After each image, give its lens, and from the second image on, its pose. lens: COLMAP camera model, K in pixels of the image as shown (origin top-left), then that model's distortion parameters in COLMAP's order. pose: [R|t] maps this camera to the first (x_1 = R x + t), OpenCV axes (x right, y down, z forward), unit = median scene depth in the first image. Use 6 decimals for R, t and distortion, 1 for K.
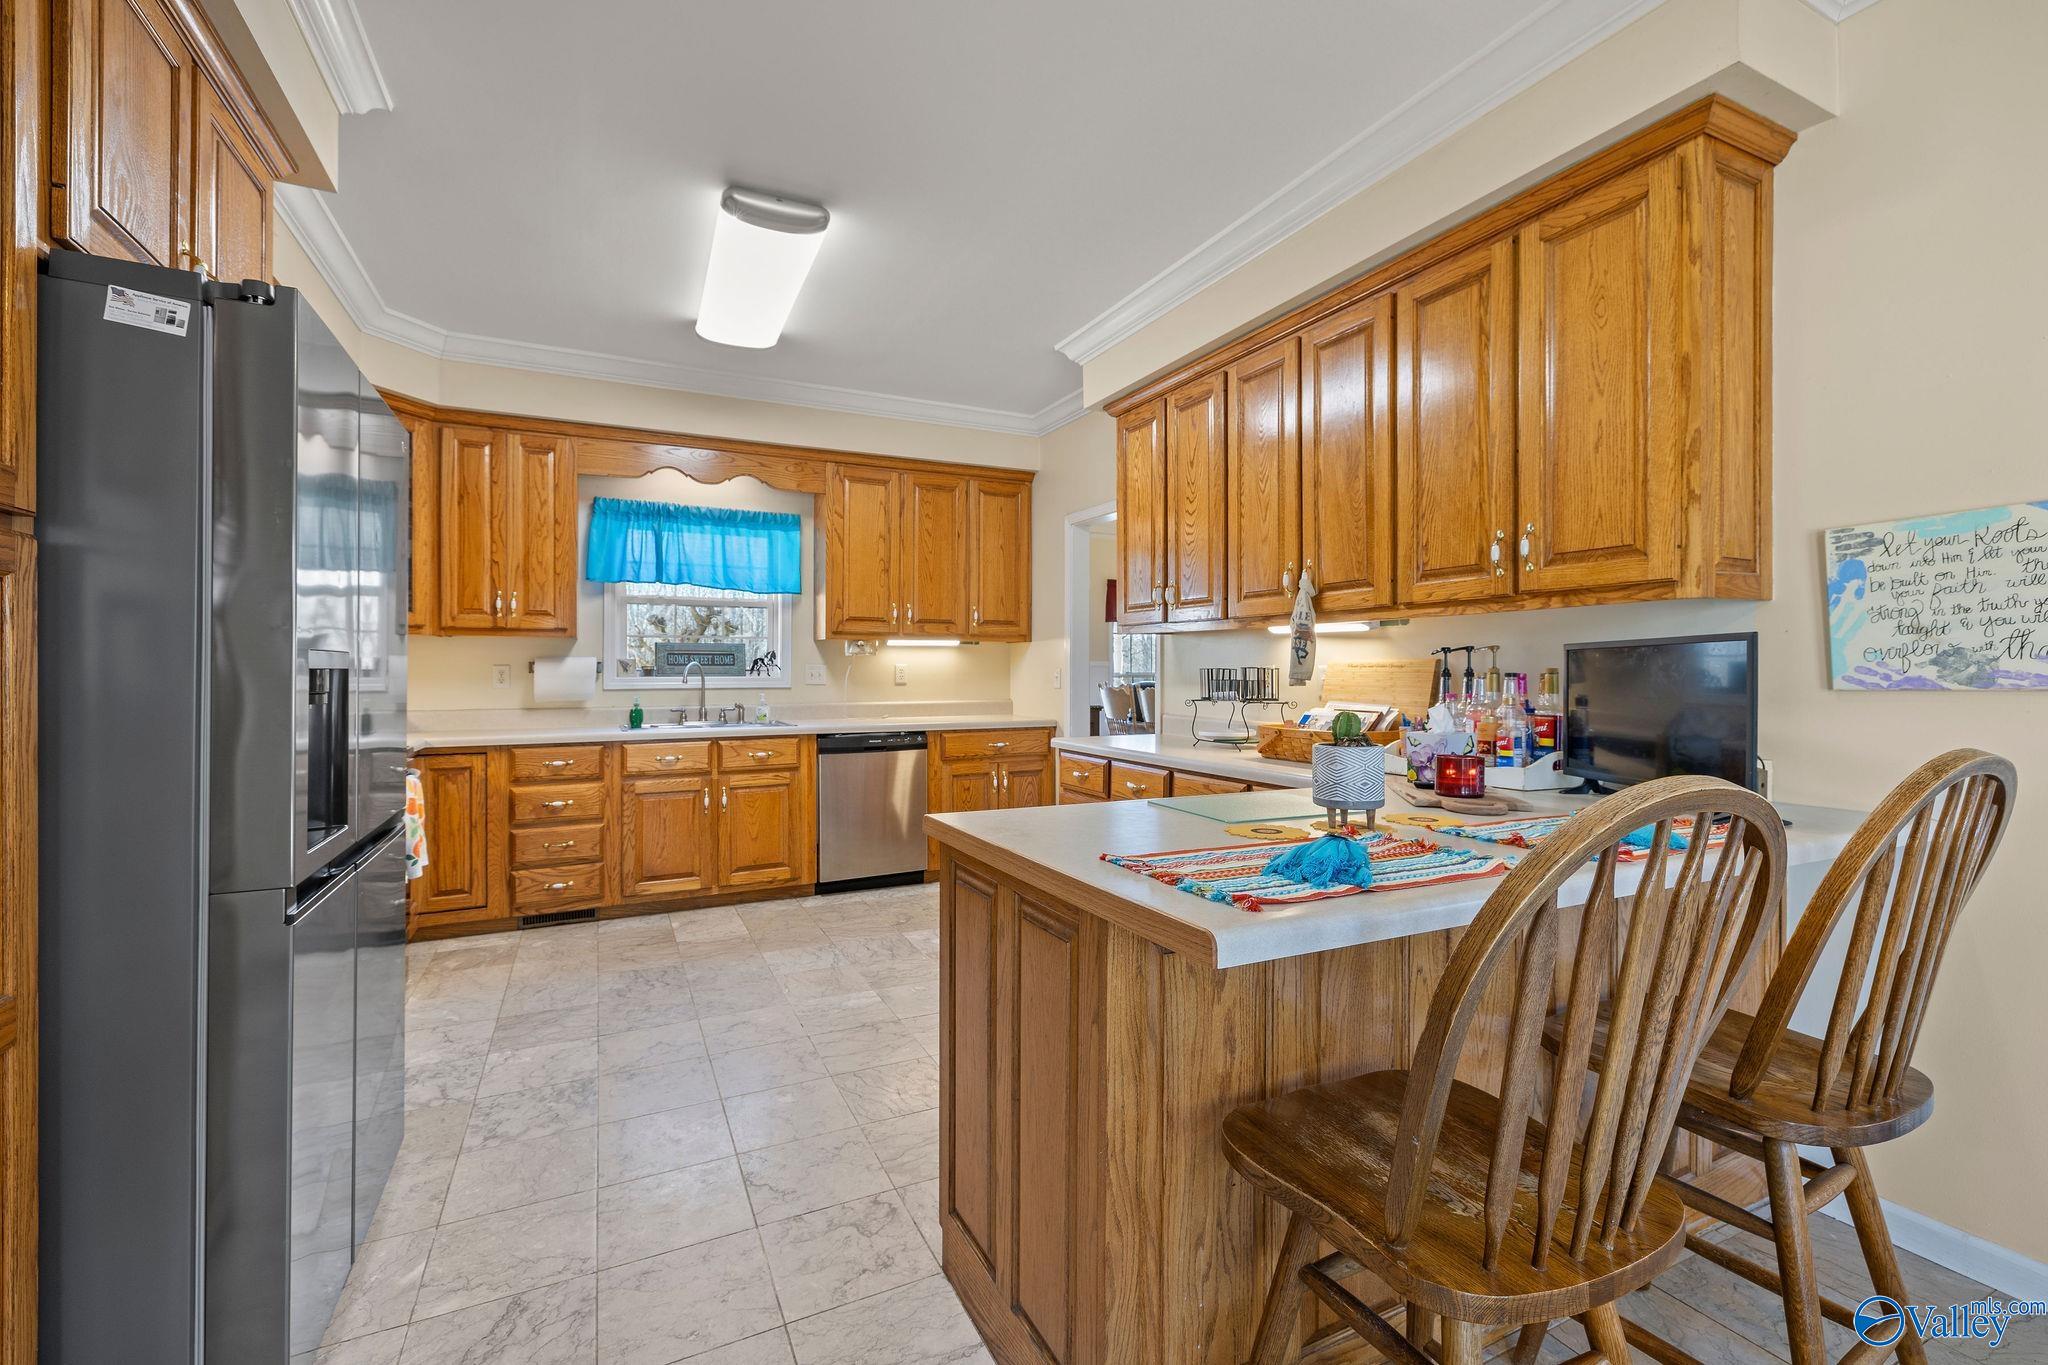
lens RADIAL K [[864.5, 0, 1018.6], [0, 864.5, 668.5], [0, 0, 1]] dist [0.000029, 0.001179]
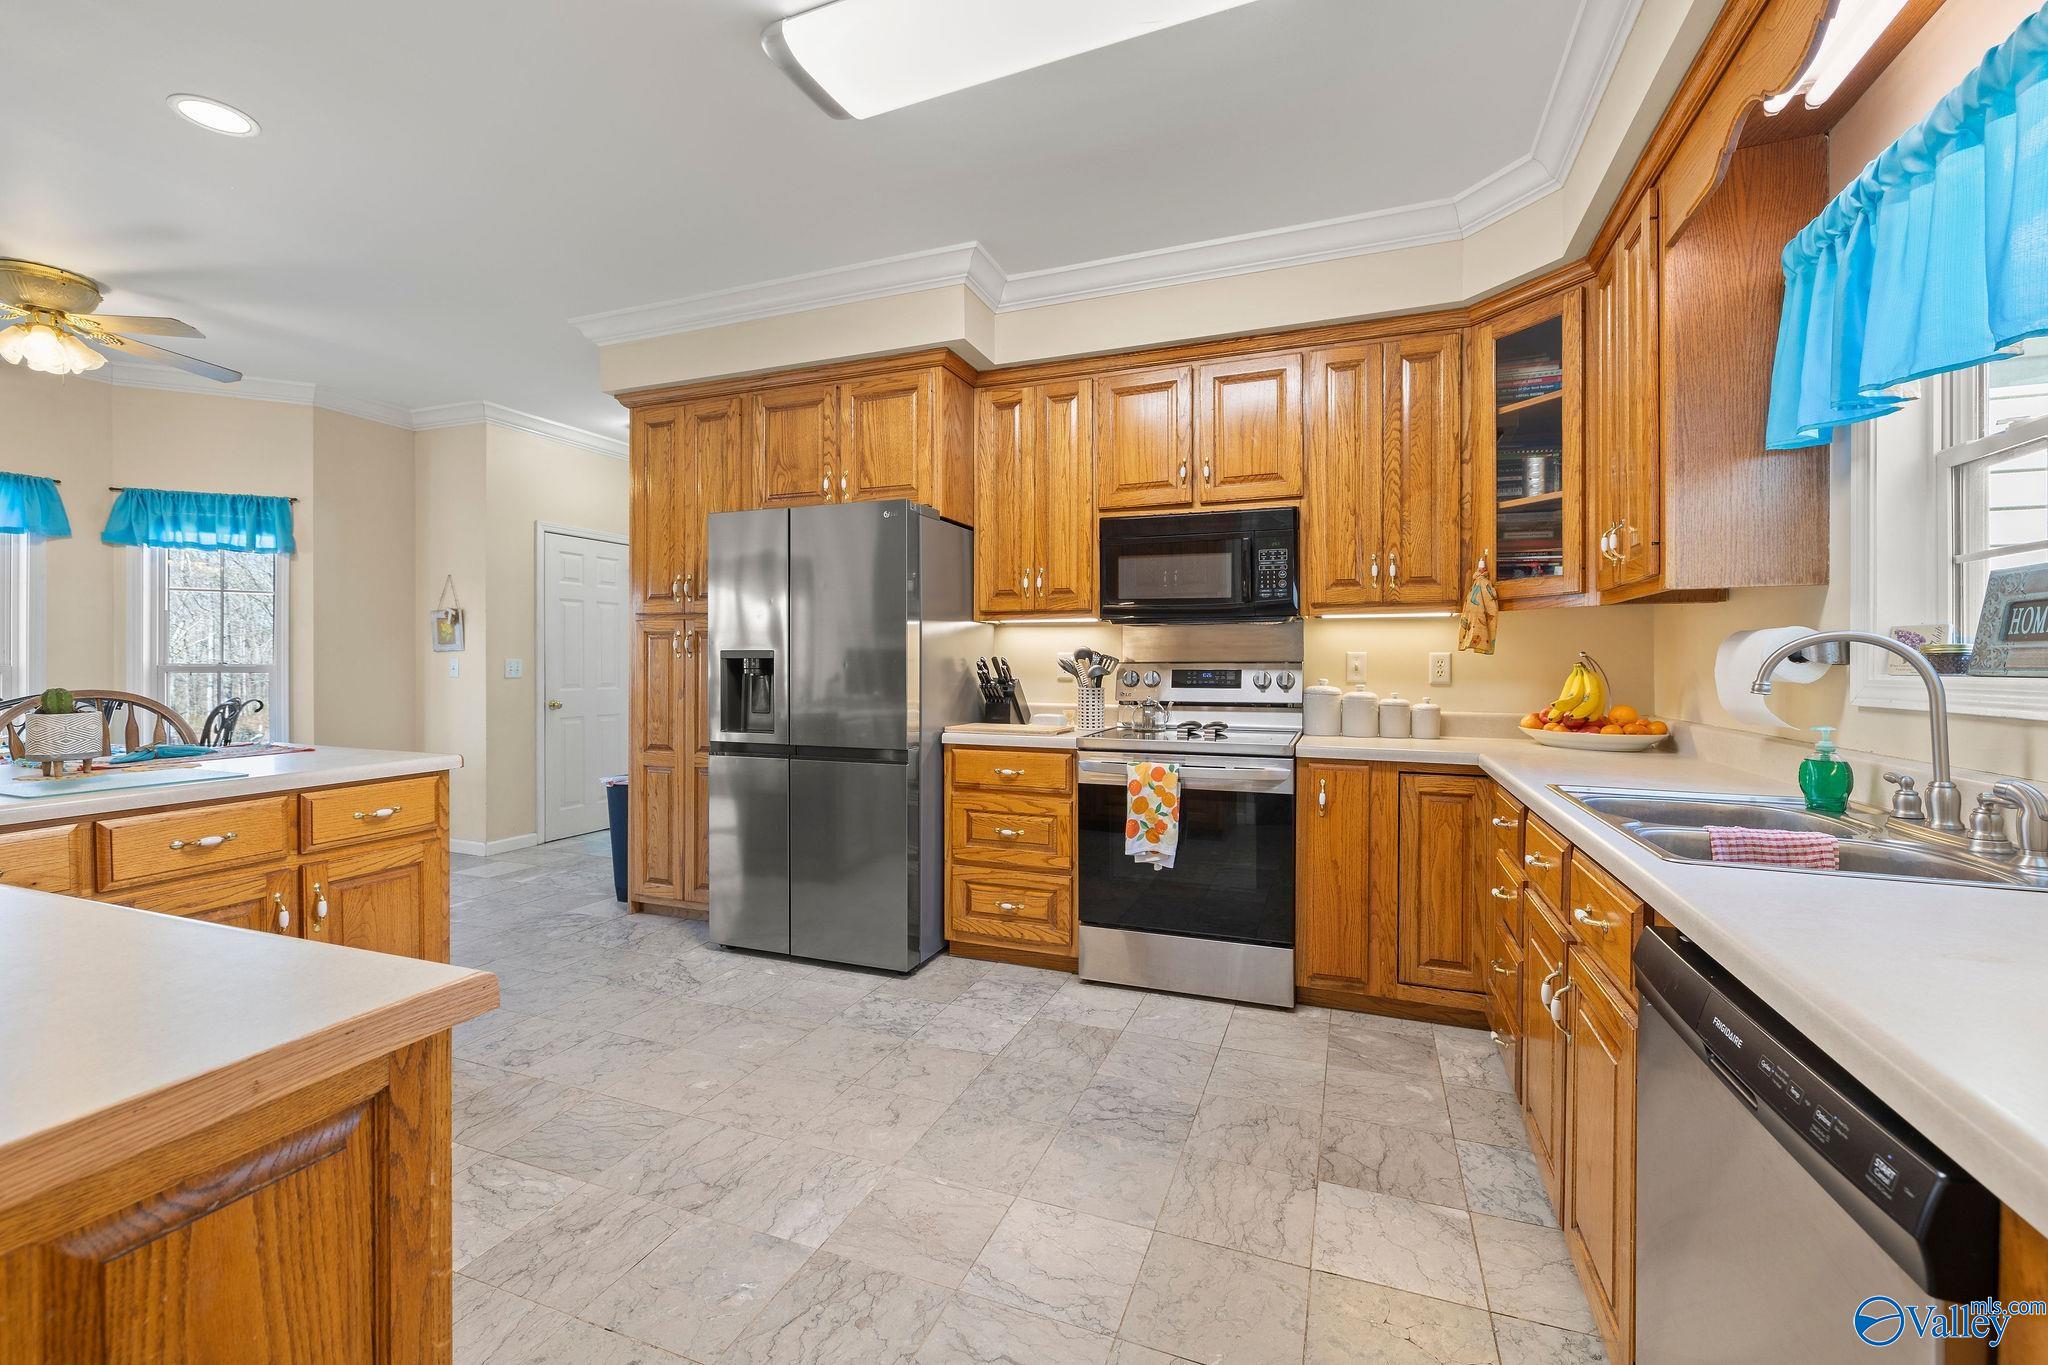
lens RADIAL K [[864.5, 0, 1019.8], [0, 864.5, 672.7], [0, 0, 1]] dist [0.000029, 0.001179]
pose [[-0.737302, 0.002690, -0.675558, 0.105734], [-0.001396, 0.999984, 0.005505, 0.011438], [0.675562, 0.005002, -0.737286, 1.552323]]
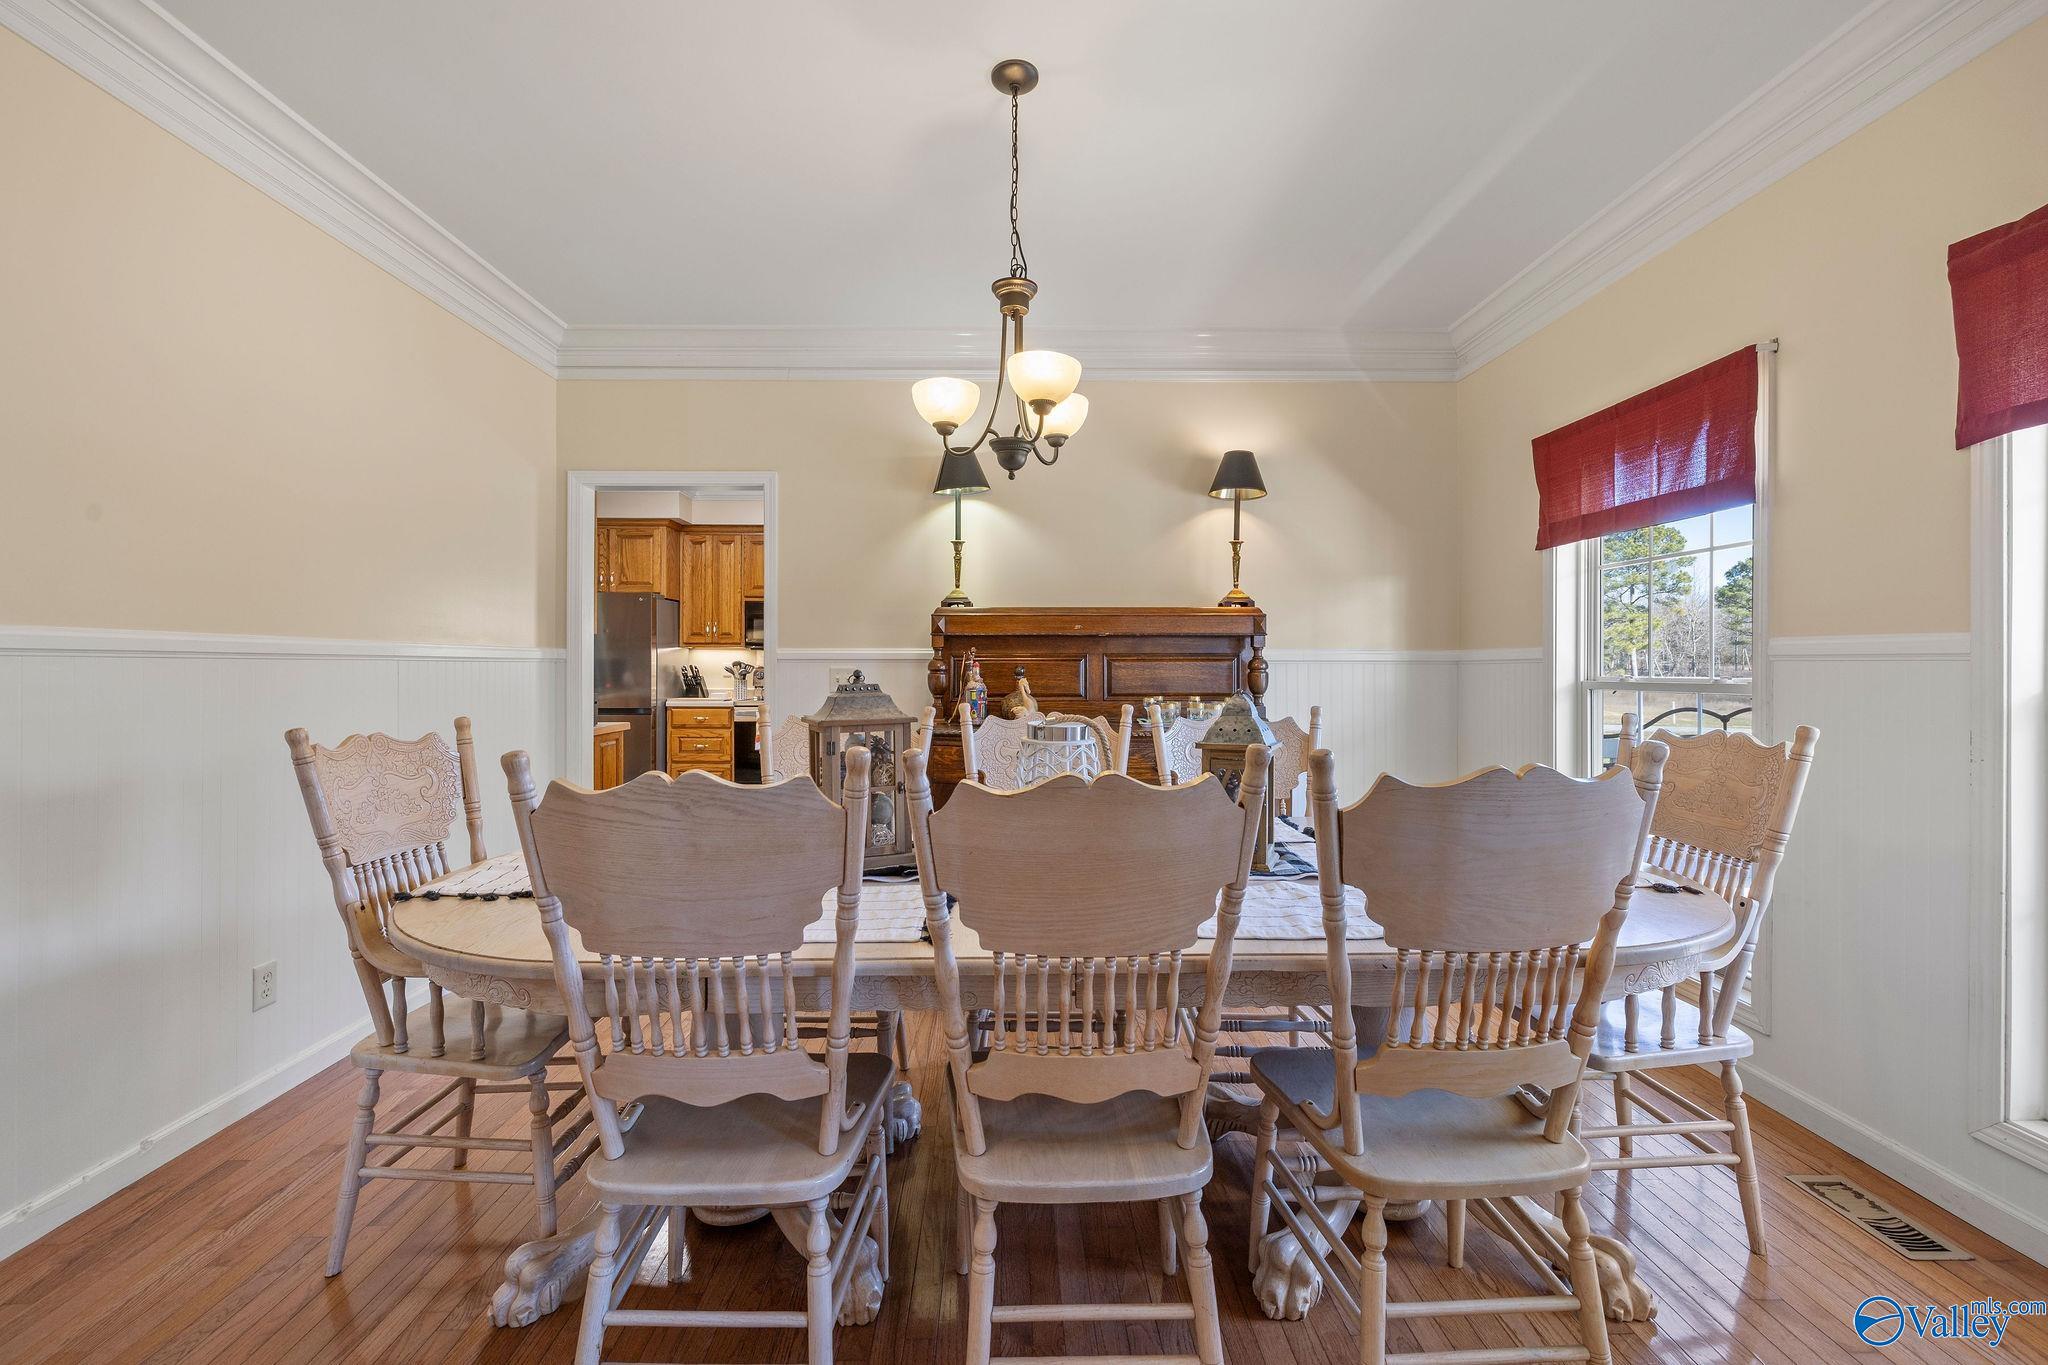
lens RADIAL K [[864.5, 0, 1018.7], [0, 864.5, 676.1], [0, 0, 1]] dist [0.000029, 0.001179]
pose [[-0.427132, 0.000413, -0.904189, 1.009082], [-0.005294, 0.999982, 0.002958, 0.014573], [0.904174, 0.006050, -0.427122, 2.406491]]
